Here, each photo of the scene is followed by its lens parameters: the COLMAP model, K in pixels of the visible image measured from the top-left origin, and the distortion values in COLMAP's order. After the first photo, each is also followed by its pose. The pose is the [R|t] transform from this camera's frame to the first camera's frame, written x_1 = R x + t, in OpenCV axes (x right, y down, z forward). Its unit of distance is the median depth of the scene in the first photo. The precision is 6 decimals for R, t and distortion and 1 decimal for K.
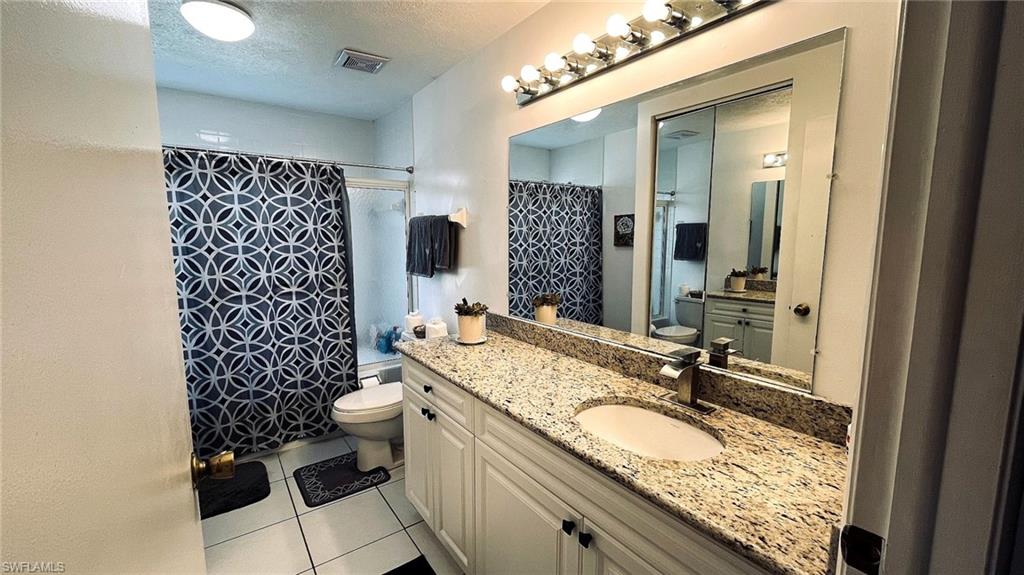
lens RADIAL K [[415.6, 0, 508.7], [0, 415.6, 289.8], [0, 0, 1]] dist [-0.000404, -0.000035]
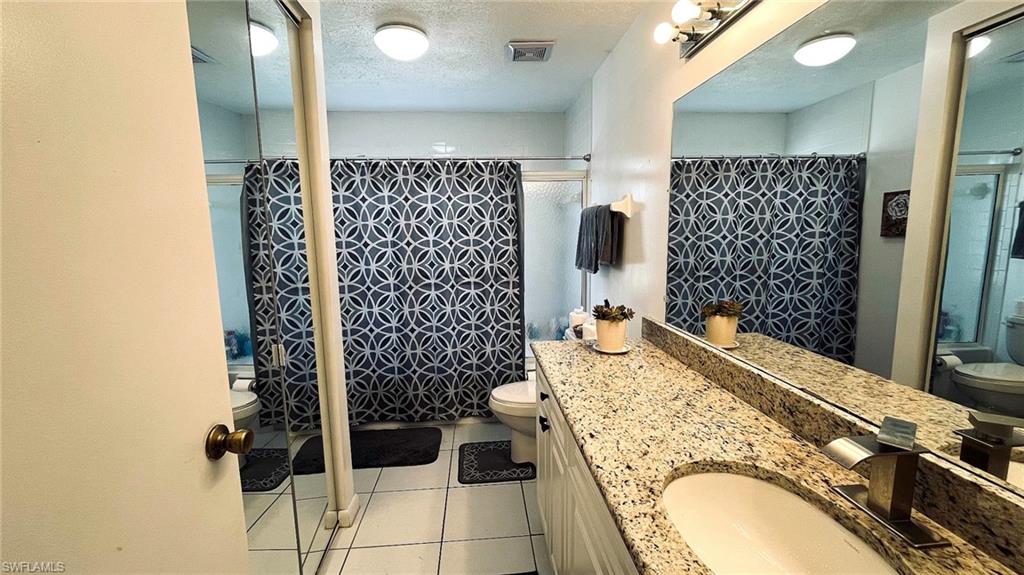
lens RADIAL K [[415.6, 0, 508.7], [0, 415.6, 289.8], [0, 0, 1]] dist [-0.000404, -0.000035]
pose [[0.854630, 0.057251, -0.516072, 0.133137], [-0.047839, 0.998357, 0.031532, -0.014071], [0.517030, -0.002260, 0.855964, 0.123360]]
